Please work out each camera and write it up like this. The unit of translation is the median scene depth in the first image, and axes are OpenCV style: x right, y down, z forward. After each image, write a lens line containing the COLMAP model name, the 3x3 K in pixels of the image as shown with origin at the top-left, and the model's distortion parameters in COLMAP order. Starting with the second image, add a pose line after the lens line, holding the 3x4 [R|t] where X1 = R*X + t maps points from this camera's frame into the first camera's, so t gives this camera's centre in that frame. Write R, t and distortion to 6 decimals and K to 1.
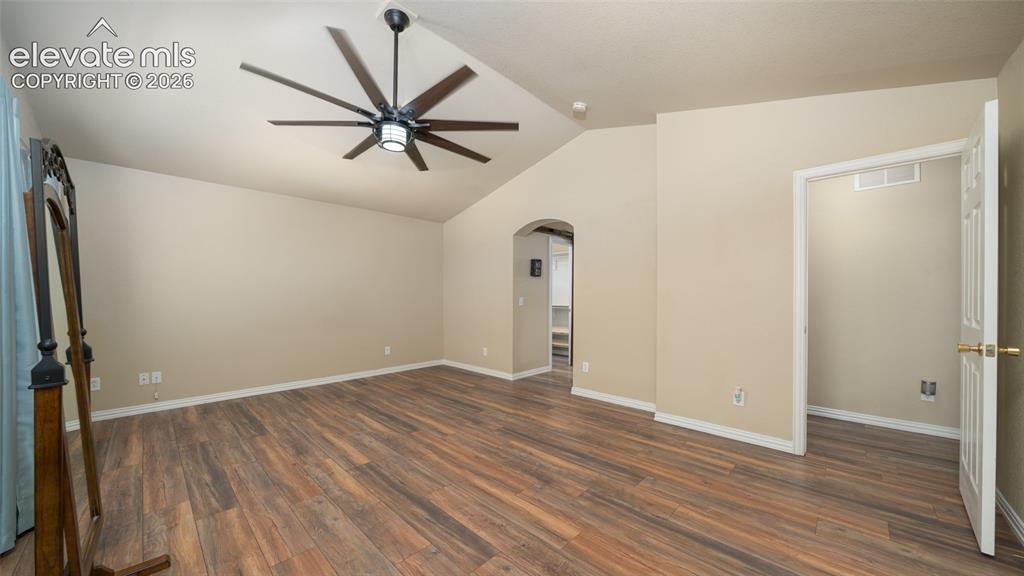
lens RADIAL K [[351.7, 0, 512.3], [0, 351.7, 295.3], [0, 0, 1]] dist [-0.005649, -0.000093]
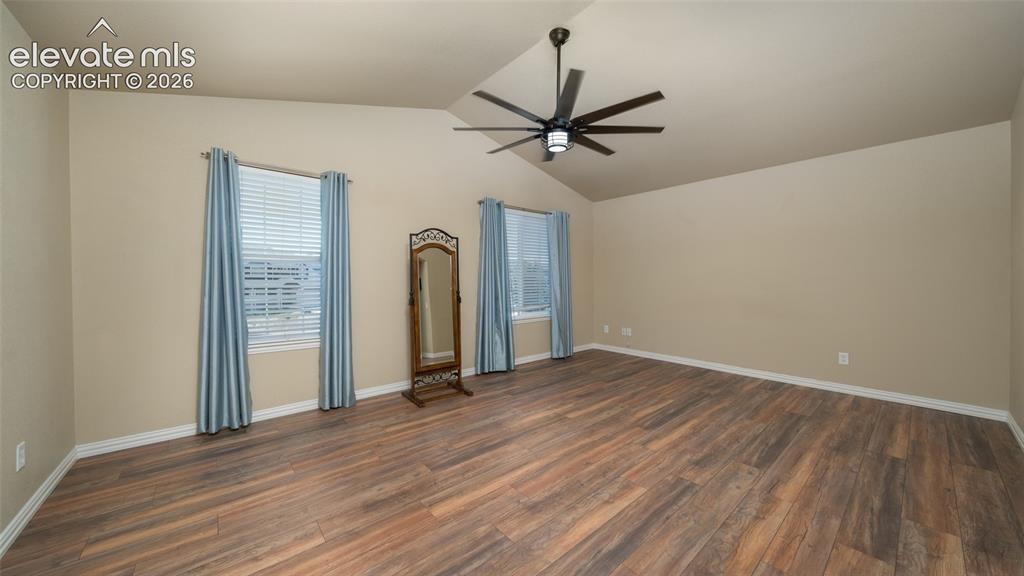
lens RADIAL K [[351.7, 0, 508.9], [0, 351.7, 279.6], [0, 0, 1]] dist [-0.005649, -0.000093]
pose [[-0.095809, 0.003309, -0.995394, 0.672442], [0.007501, 0.999968, 0.002602, -0.004301], [0.995371, -0.007218, -0.095831, 0.751017]]
